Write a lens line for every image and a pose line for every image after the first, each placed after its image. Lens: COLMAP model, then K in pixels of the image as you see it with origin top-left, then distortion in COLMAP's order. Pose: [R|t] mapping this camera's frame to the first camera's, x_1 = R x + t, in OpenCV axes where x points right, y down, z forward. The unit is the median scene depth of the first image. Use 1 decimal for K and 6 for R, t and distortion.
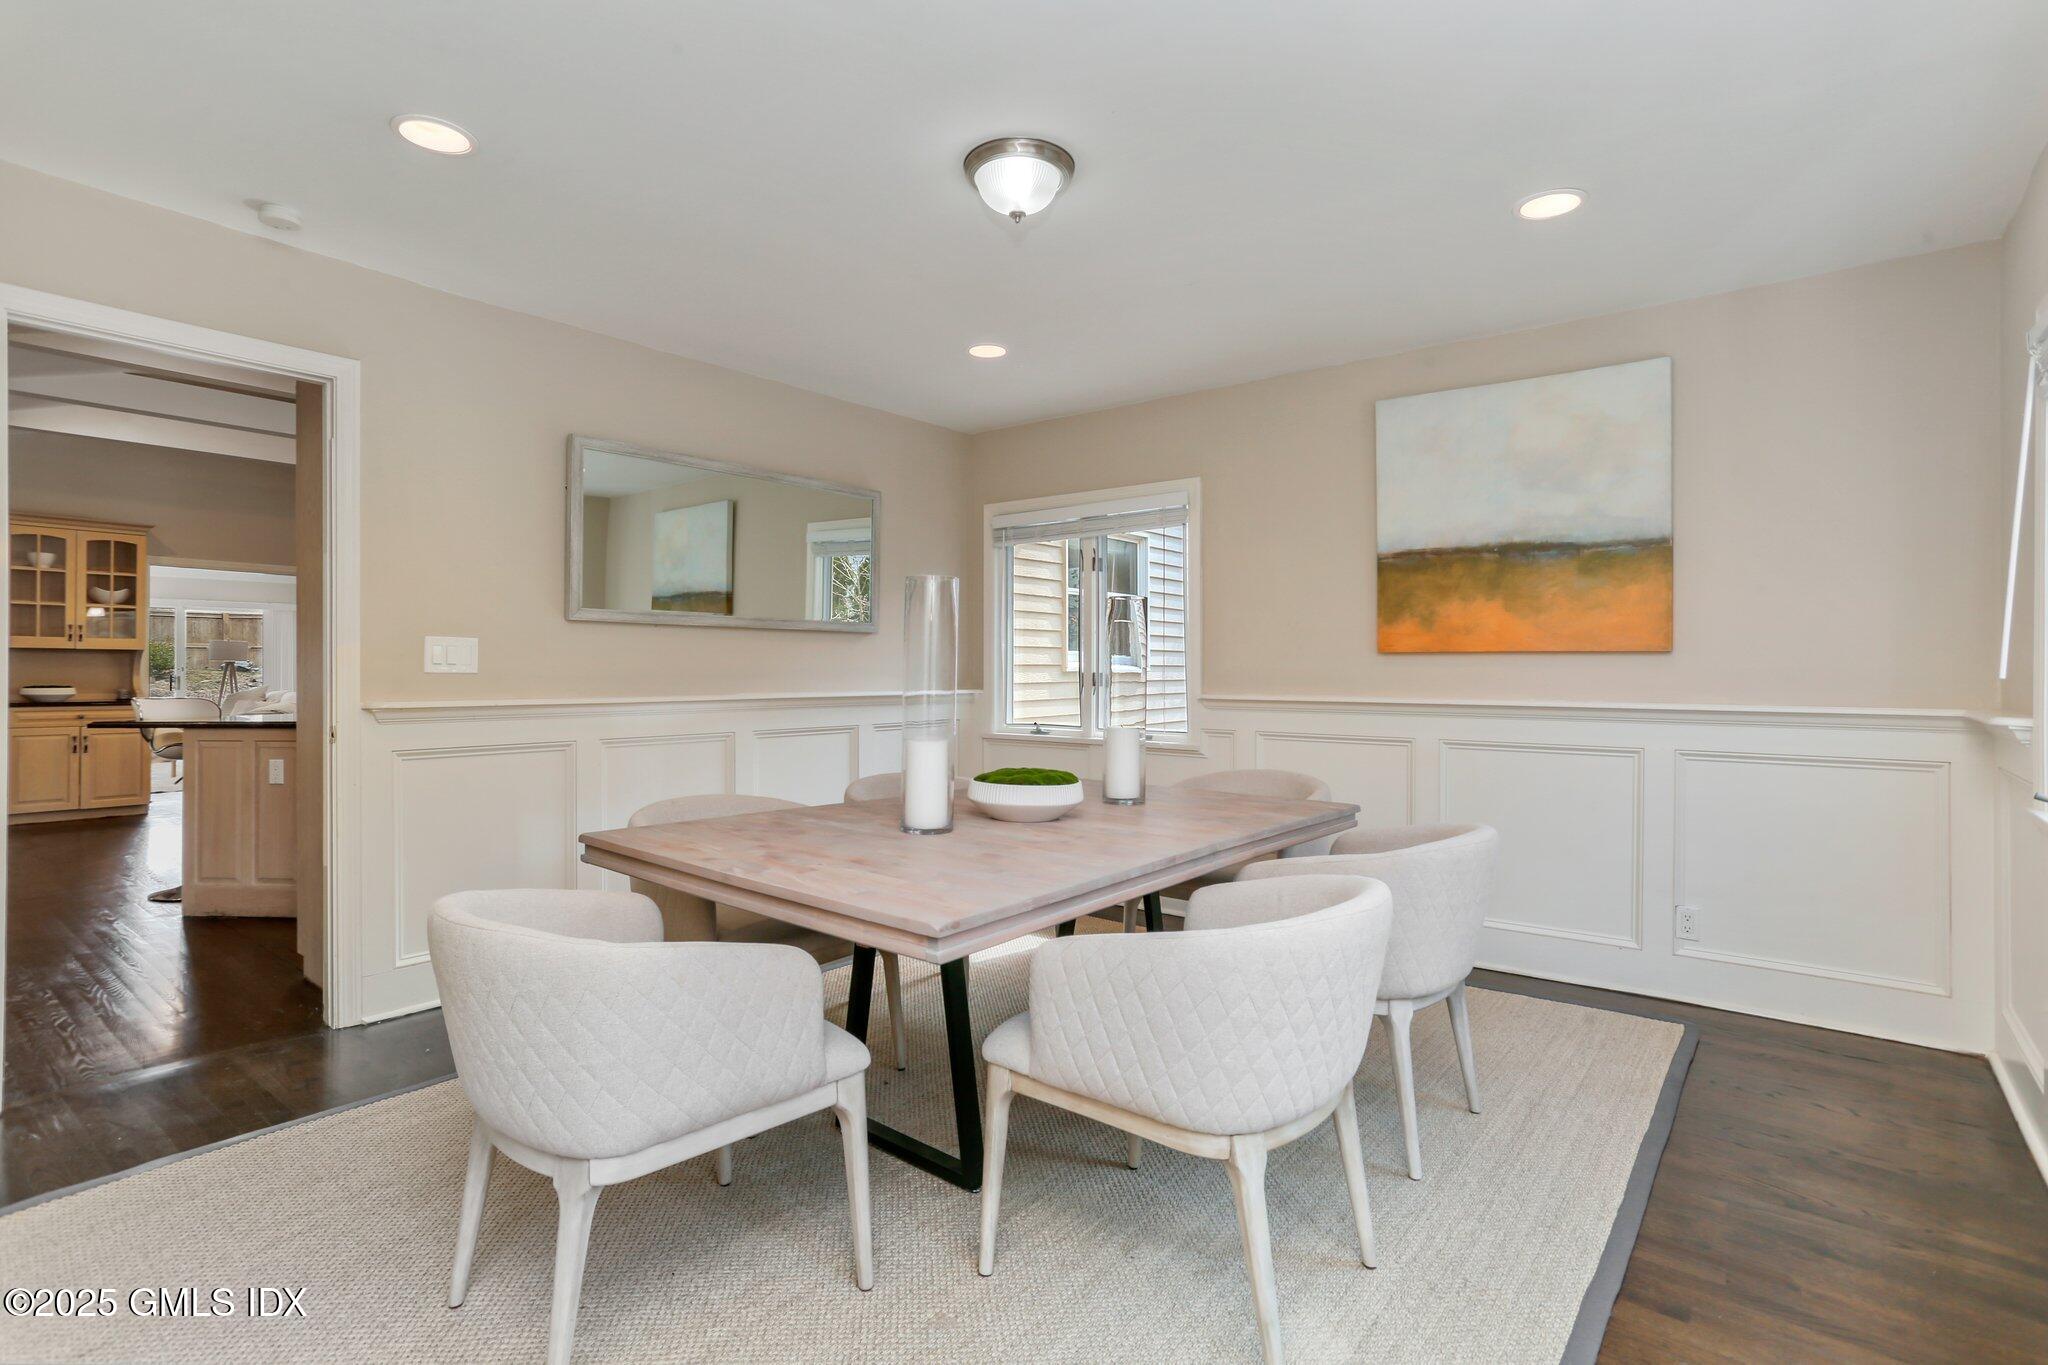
lens RADIAL K [[994.5, 0, 1039.3], [0, 994.5, 673.9], [0, 0, 1]] dist [-0.031370, 0.003825]
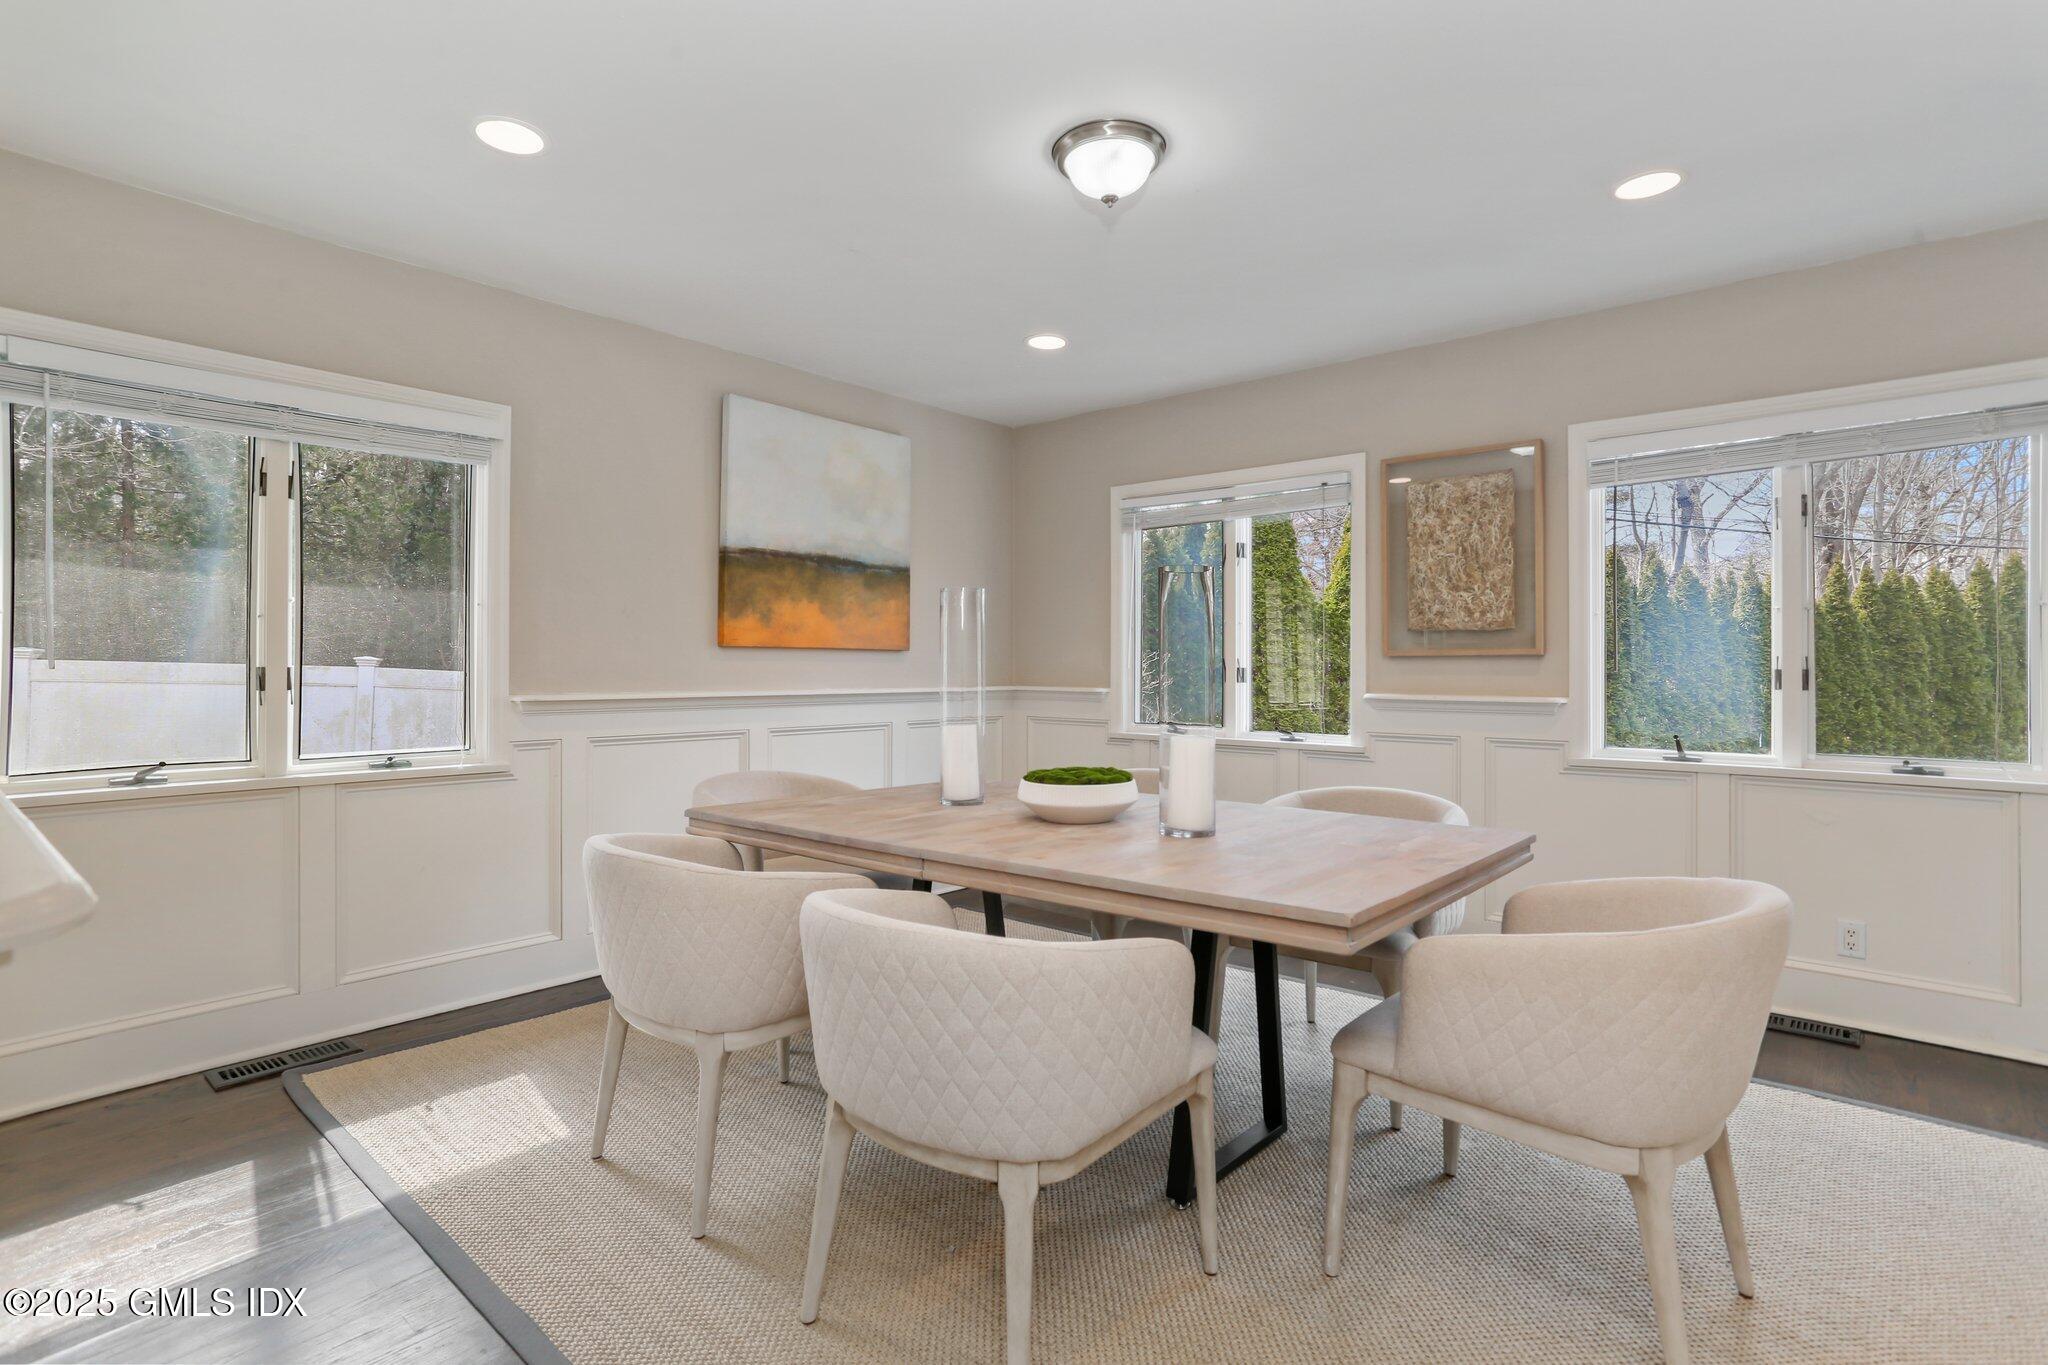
lens RADIAL K [[994.5, 0, 1040.4], [0, 994.5, 677.8], [0, 0, 1]] dist [-0.031370, 0.003825]
pose [[0.040392, -0.016022, 0.999055, -0.679371], [-0.001007, 0.999870, 0.016076, -0.006073], [-0.999183, -0.001655, 0.040371, 0.681571]]
